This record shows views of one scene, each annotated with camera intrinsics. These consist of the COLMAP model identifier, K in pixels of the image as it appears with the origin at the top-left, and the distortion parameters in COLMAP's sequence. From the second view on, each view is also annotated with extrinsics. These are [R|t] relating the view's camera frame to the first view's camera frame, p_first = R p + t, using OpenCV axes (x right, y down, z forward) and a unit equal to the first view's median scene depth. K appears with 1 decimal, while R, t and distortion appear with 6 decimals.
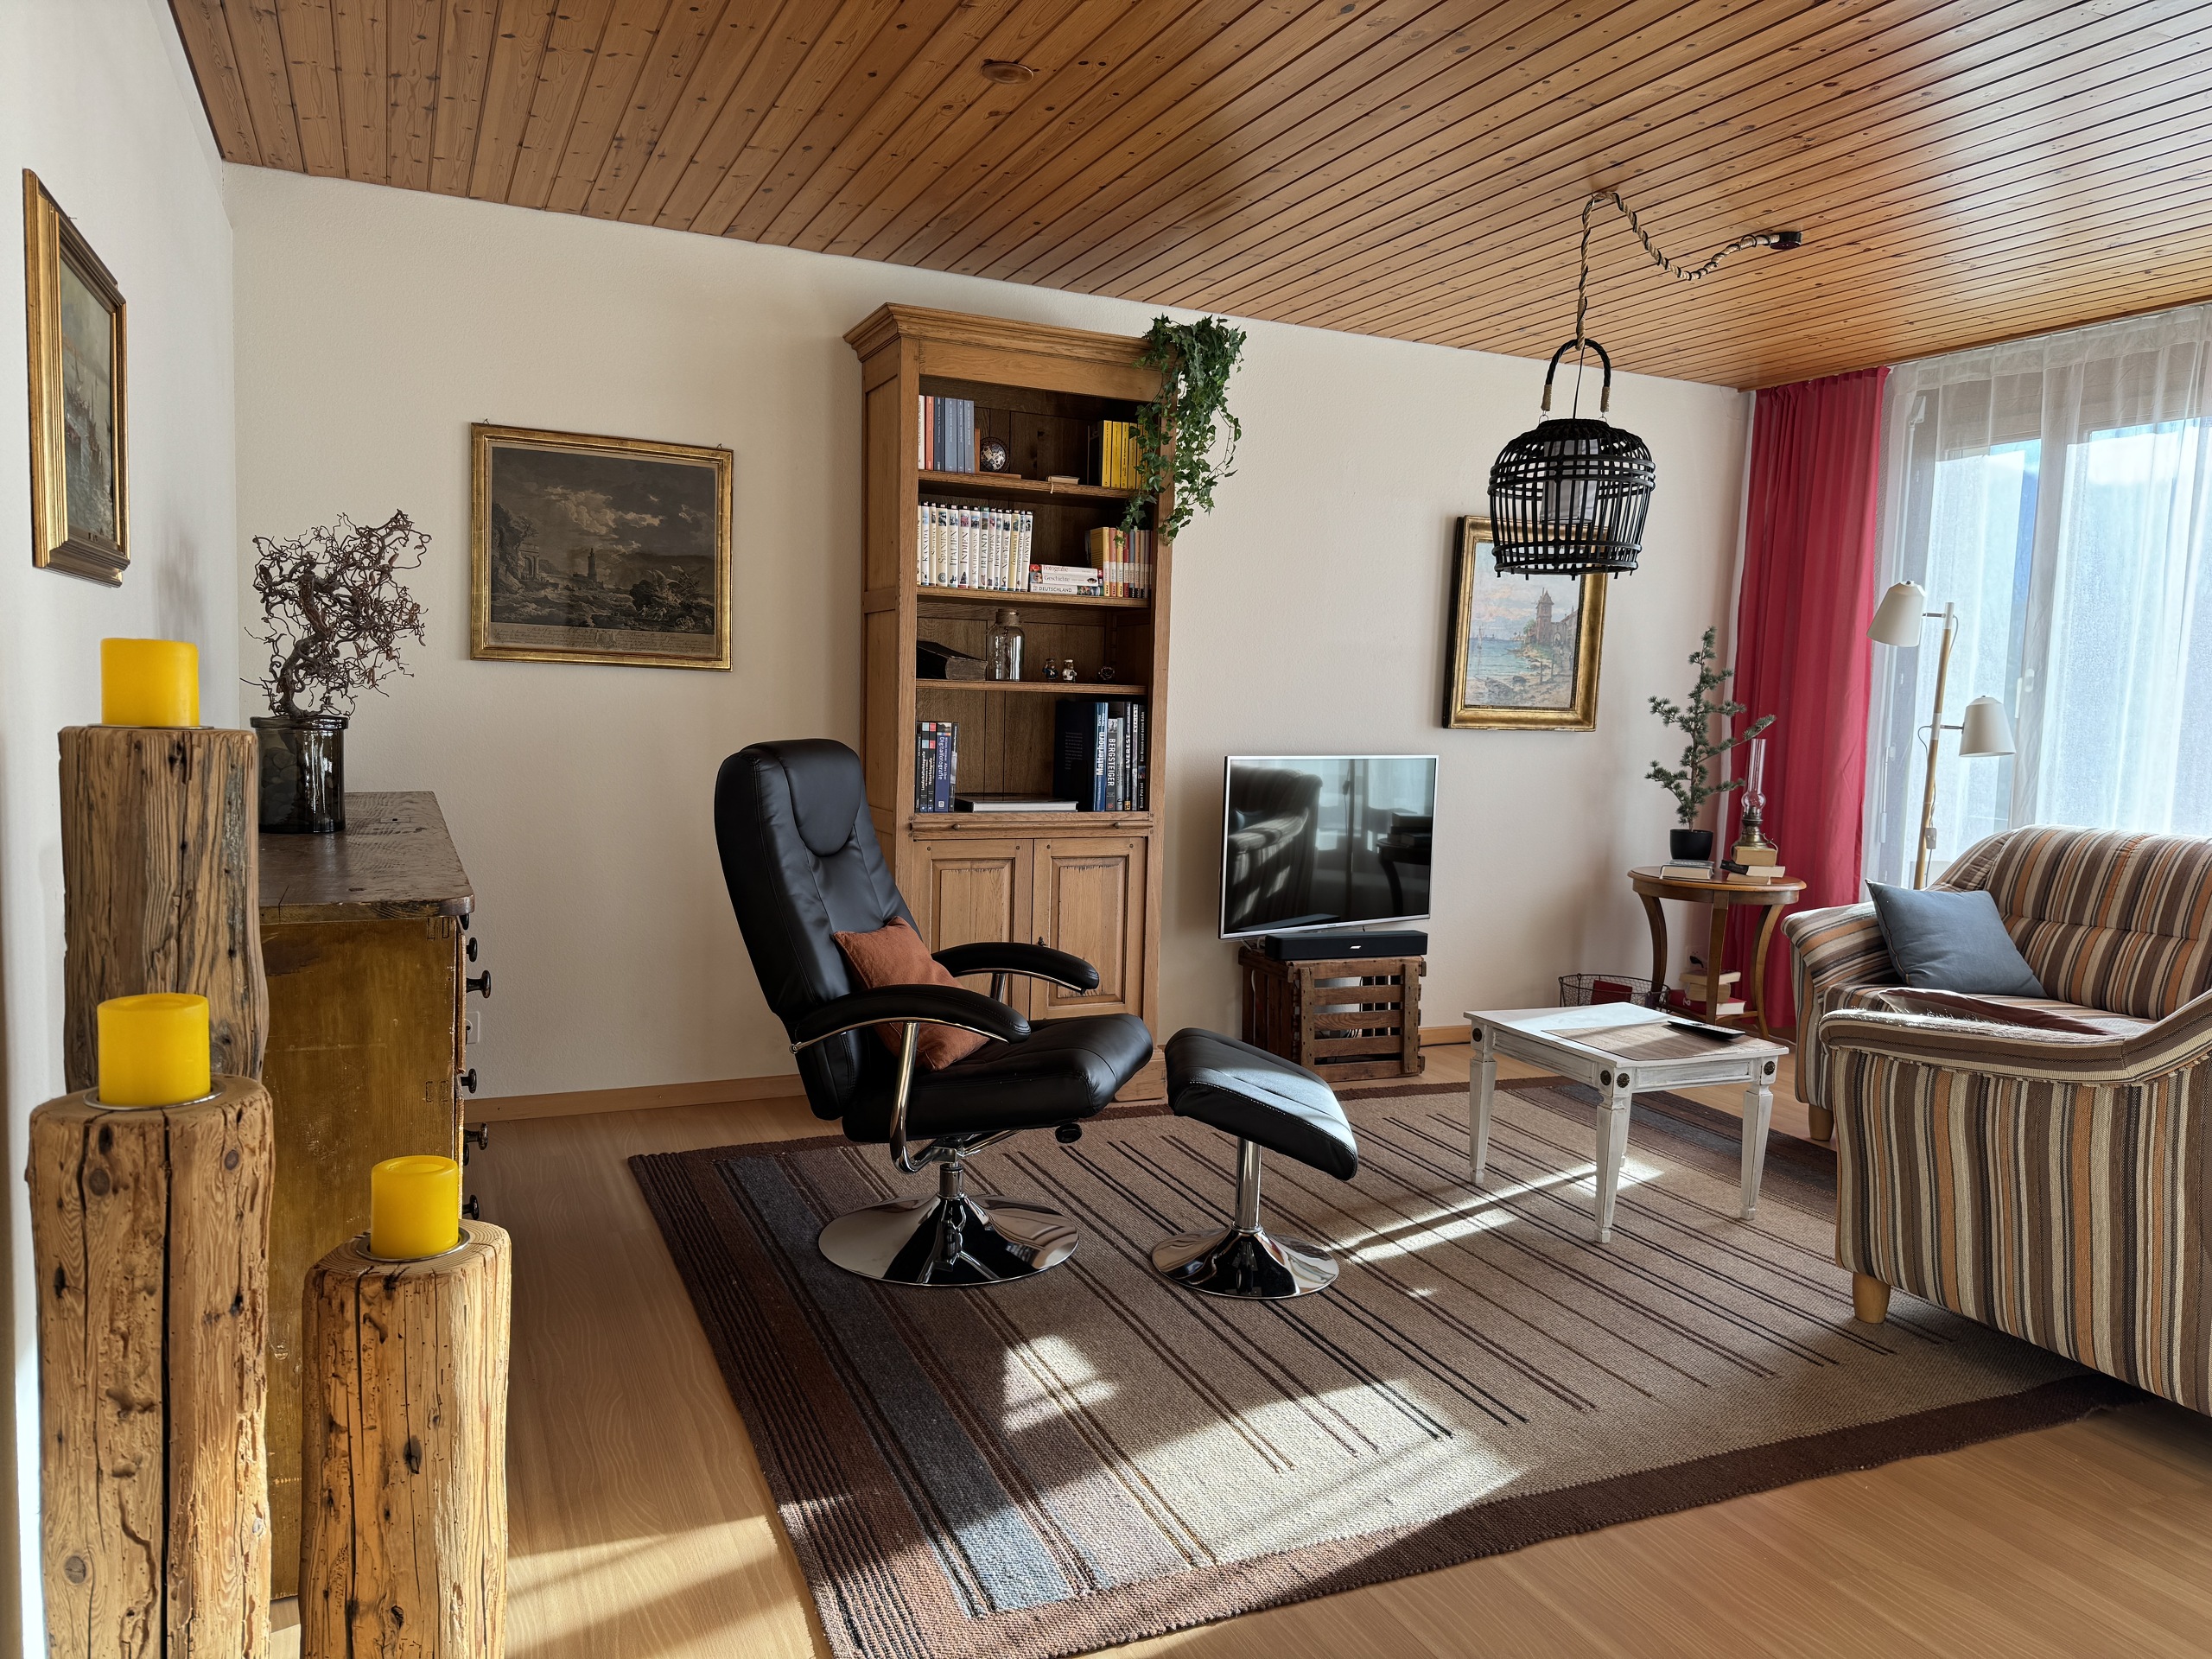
lens RADIAL K [[1566.8, 0, 1108.5], [0, 1566.8, 824.9], [0, 0, 1]] dist [0.000219, 0.000115]
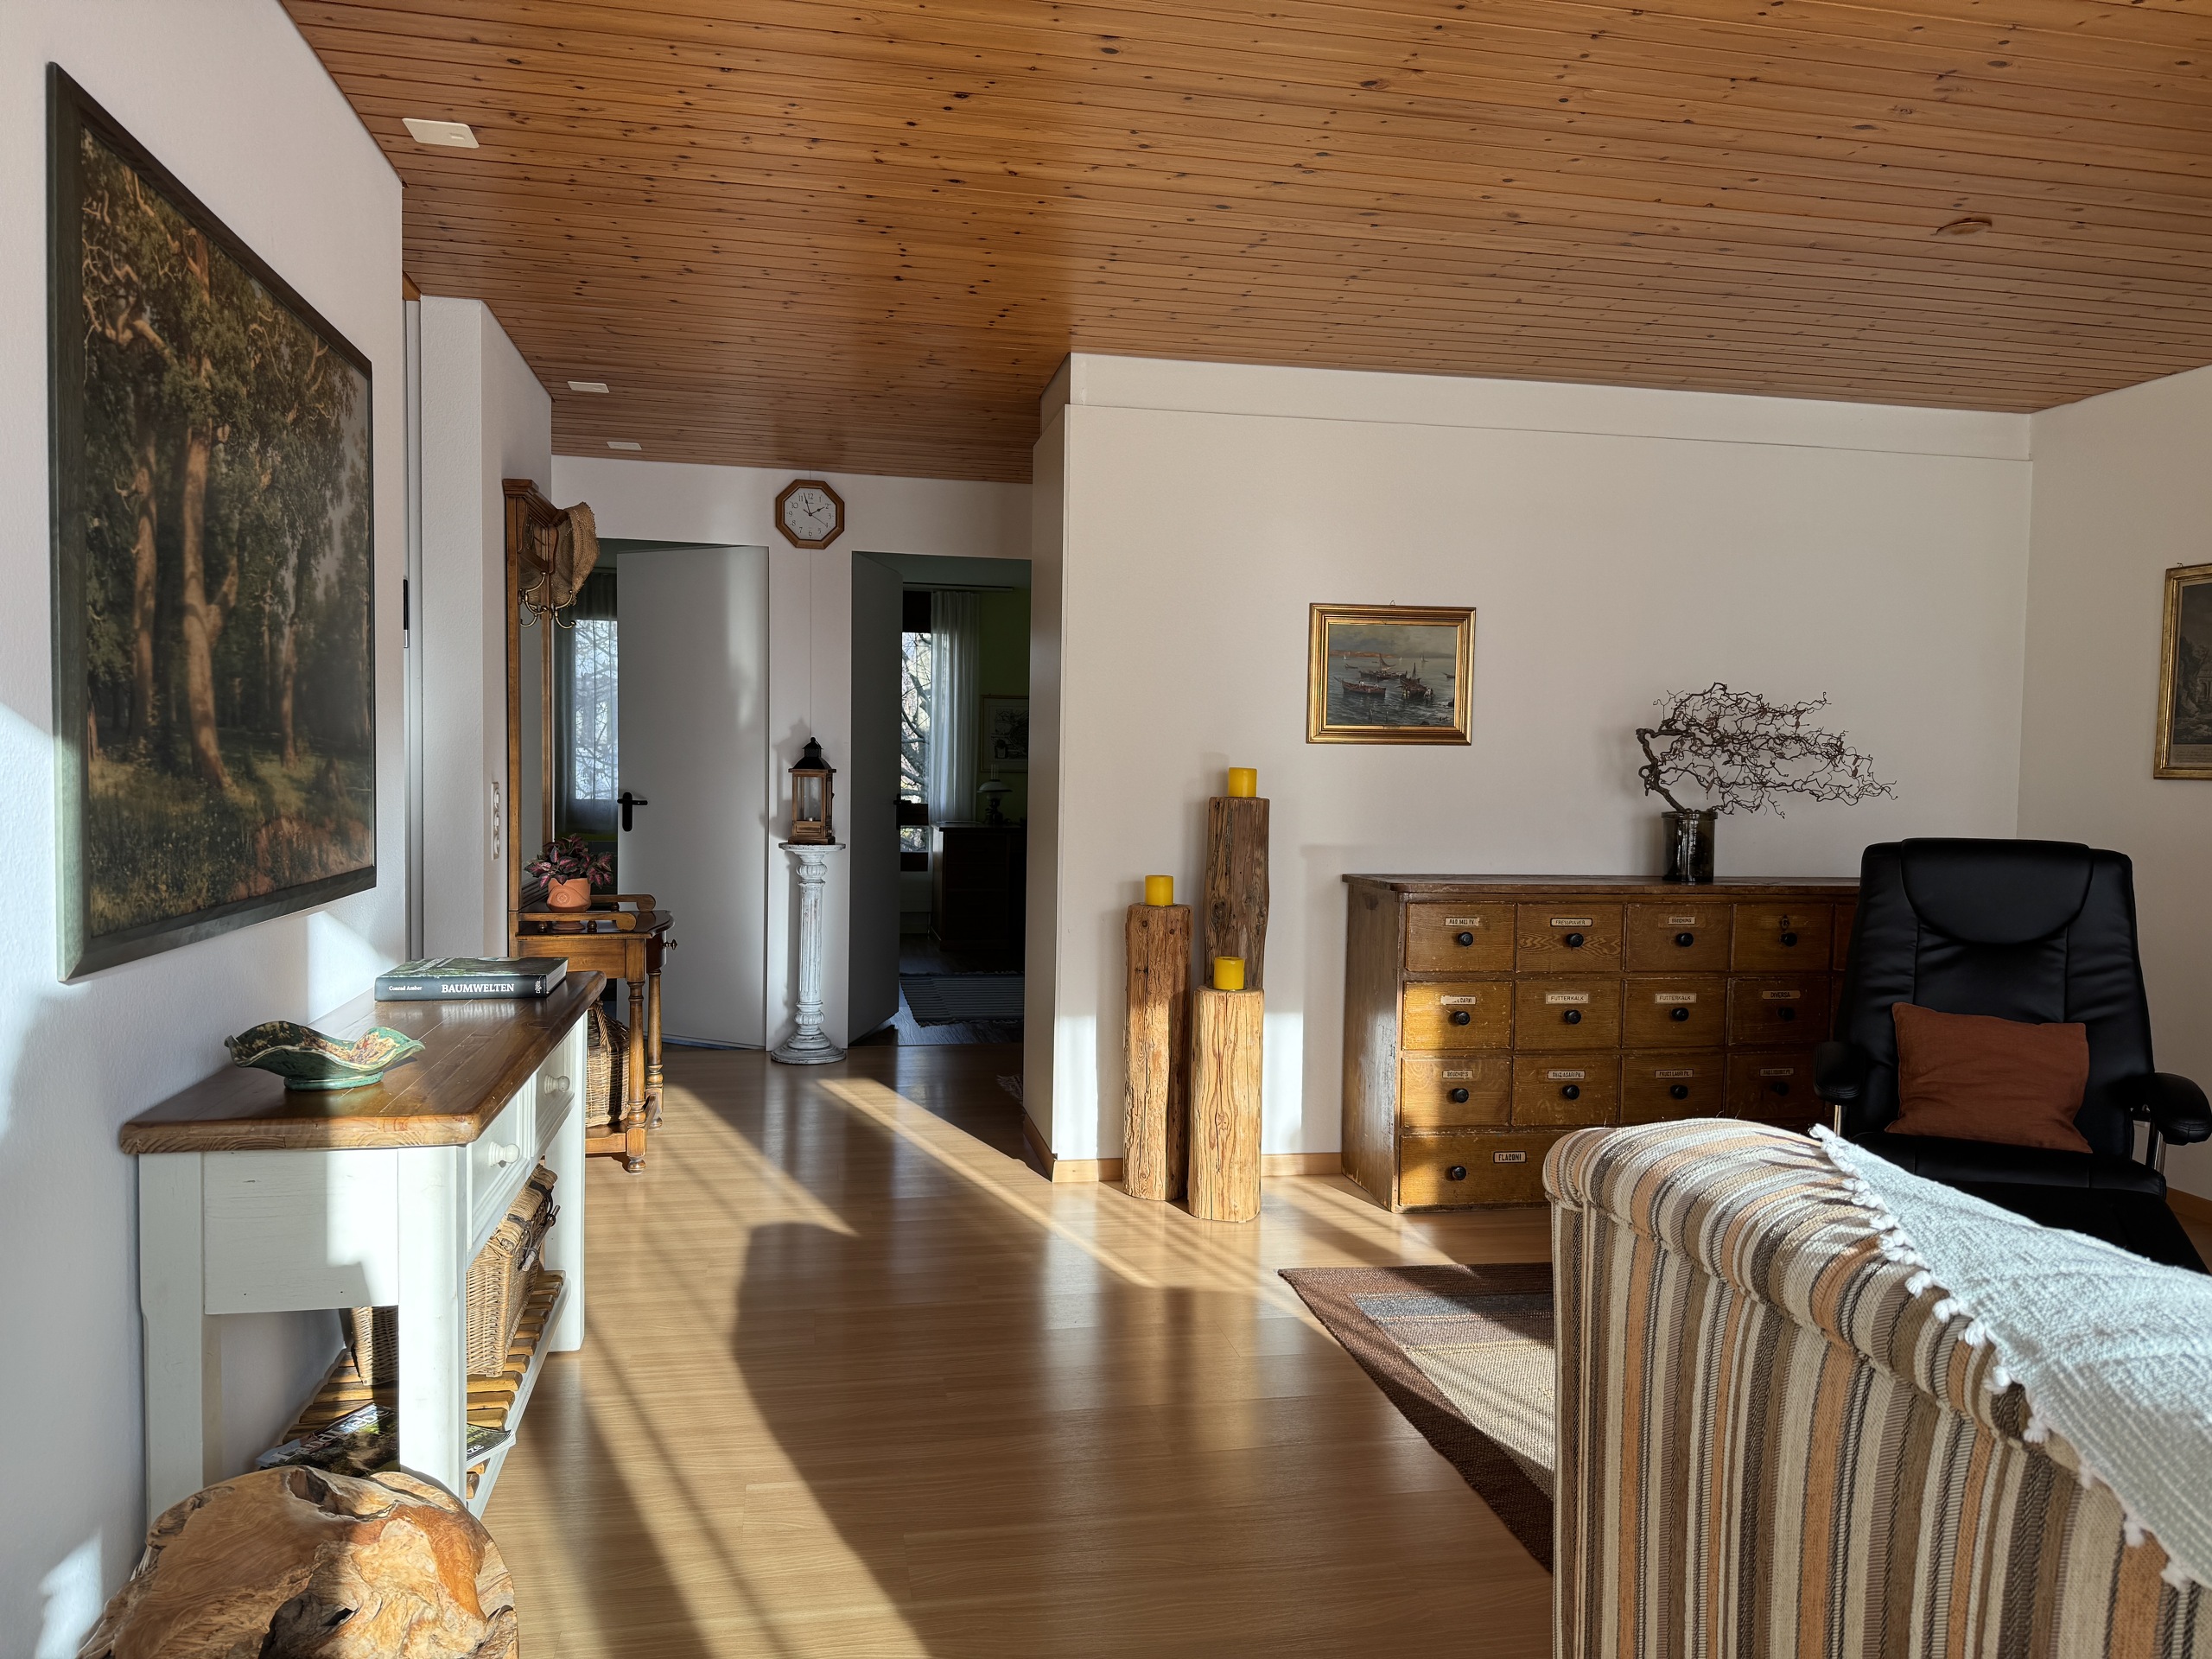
lens RADIAL K [[1566.8, 0, 1106.9], [0, 1566.8, 835.6], [0, 0, 1]] dist [0.000219, 0.000115]
pose [[-0.227724, 0.011837, -0.973654, 0.858509], [-0.111716, 0.993006, 0.038201, -0.025044], [0.967296, 0.117472, -0.224809, 0.540218]]
